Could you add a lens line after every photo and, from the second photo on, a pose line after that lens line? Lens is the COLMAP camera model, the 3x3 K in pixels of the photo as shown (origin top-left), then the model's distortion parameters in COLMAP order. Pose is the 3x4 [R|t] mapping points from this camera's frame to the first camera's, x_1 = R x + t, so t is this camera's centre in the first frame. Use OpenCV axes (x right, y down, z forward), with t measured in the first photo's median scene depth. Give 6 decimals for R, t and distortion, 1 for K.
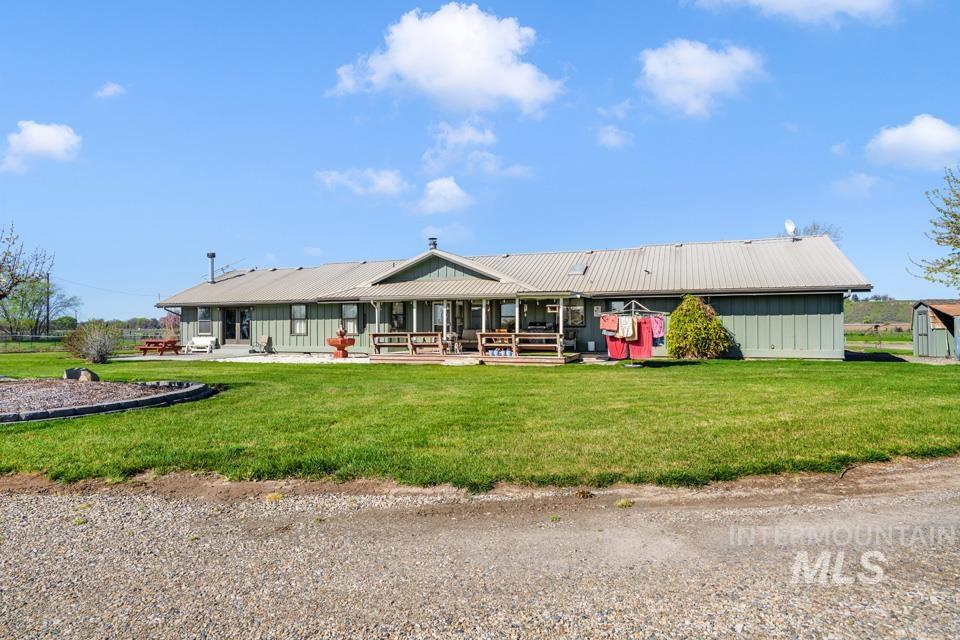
lens RADIAL K [[574.2, 0, 480.3], [0, 574.2, 320.6], [0, 0, 1]] dist [-0.002537, -0.000126]
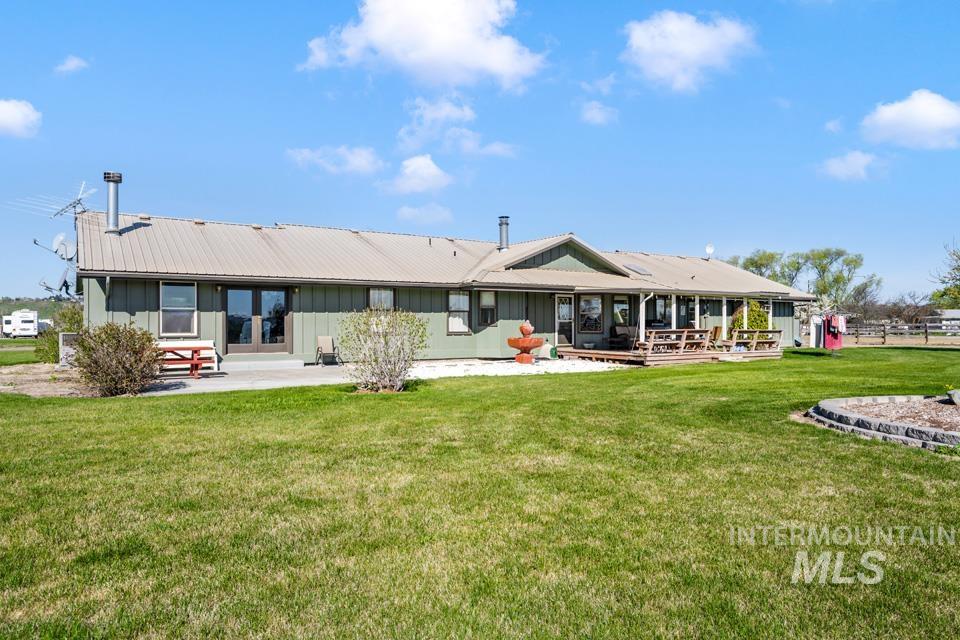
lens RADIAL K [[644.8, 0, 480.3], [0, 644.8, 322.7], [0, 0, 1]] dist [0.007109, 0.000621]
pose [[0.577519, 0.002572, 0.816373, -0.872768], [-0.010168, 0.999940, 0.004043, 0.007114], [-0.816314, -0.010636, 0.577511, 0.491293]]
